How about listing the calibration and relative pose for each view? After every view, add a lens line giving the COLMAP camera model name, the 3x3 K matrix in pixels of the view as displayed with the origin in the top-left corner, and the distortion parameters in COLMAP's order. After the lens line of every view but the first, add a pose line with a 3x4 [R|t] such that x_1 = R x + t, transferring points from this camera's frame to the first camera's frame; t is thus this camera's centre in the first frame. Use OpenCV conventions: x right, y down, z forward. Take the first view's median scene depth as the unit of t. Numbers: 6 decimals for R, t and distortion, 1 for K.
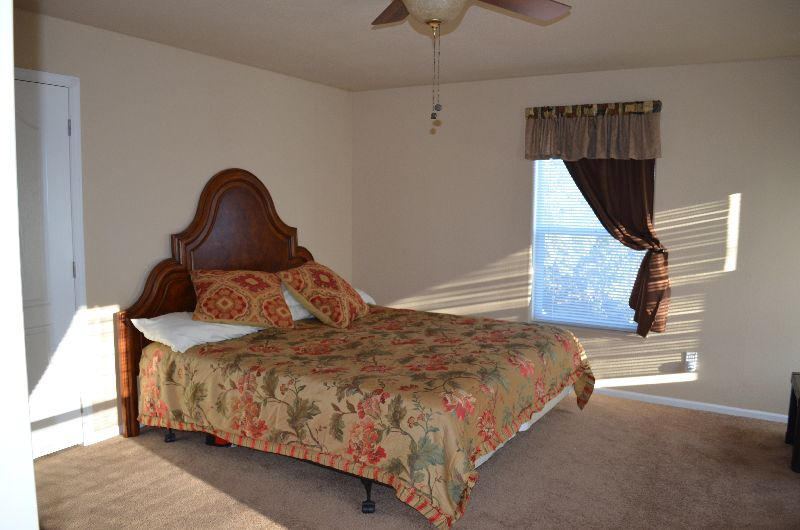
lens RADIAL K [[625.8, 0, 409.2], [0, 625.8, 273.5], [0, 0, 1]] dist [-0.075559, -0.002122]
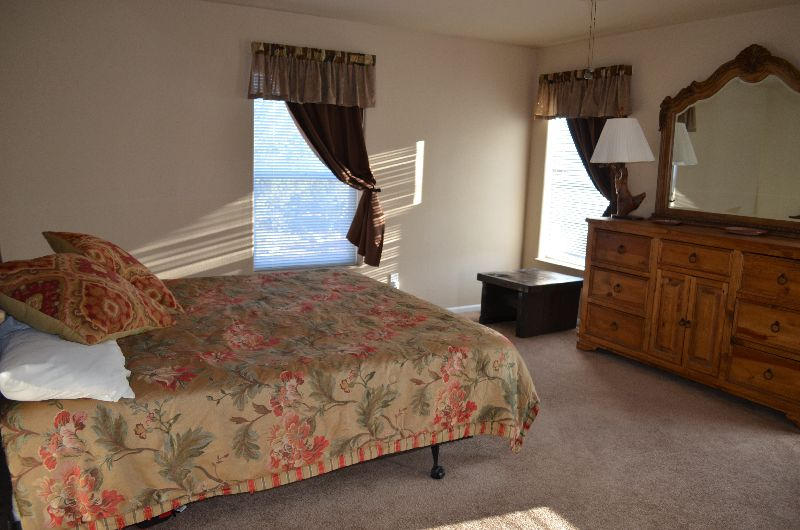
lens RADIAL K [[625.8, 0, 409.2], [0, 625.8, 273.5], [0, 0, 1]] dist [-0.075559, -0.002122]
pose [[0.487633, -0.158726, 0.858499, -0.581091], [0.072226, 0.987298, 0.141515, -0.044390], [-0.870056, -0.007001, 0.492903, 0.380262]]
